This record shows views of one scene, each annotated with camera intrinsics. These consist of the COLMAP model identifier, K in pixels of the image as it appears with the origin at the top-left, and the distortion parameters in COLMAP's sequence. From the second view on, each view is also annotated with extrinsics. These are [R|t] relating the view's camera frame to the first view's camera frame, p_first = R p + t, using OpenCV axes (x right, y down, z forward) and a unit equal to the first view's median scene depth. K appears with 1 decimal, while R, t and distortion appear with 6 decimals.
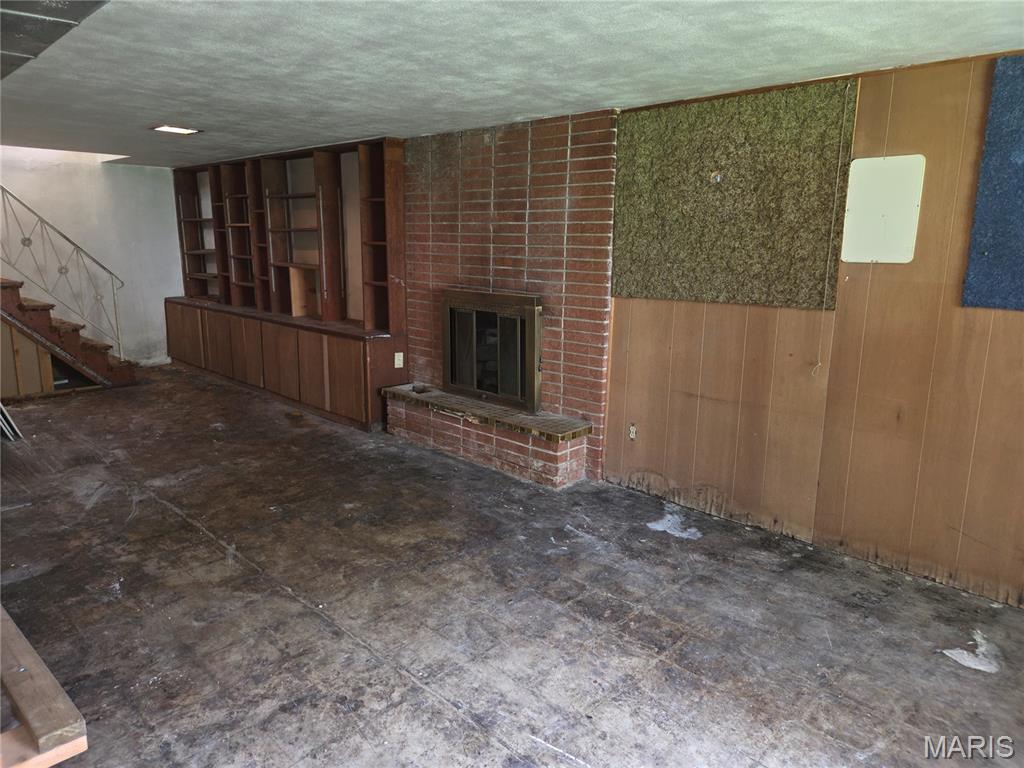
lens RADIAL K [[684.6, 0, 511.9], [0, 684.6, 382.0], [0, 0, 1]] dist [0.002437, 0.000402]
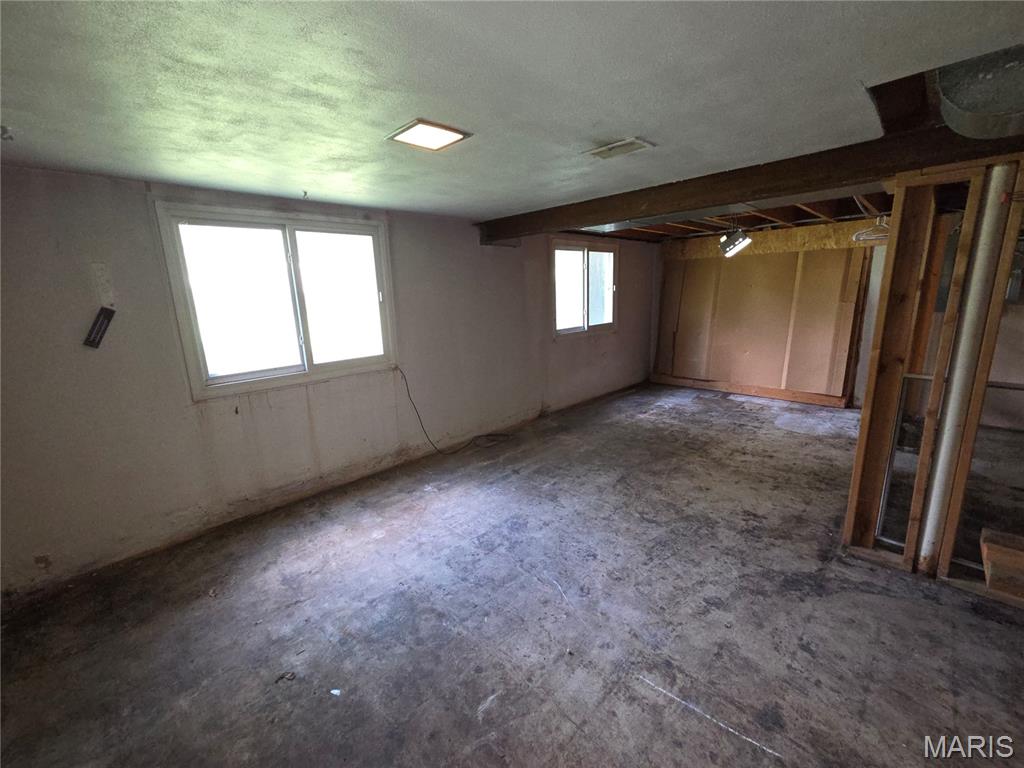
lens RADIAL K [[417.0, 0, 513.0], [0, 417.0, 383.1], [0, 0, 1]] dist [-0.001727, -0.000081]
pose [[-0.999596, 0.019934, 0.020269, 0.437819], [0.026446, 0.913647, 0.405647, -0.317183], [-0.010433, 0.406019, -0.913805, 1.398501]]
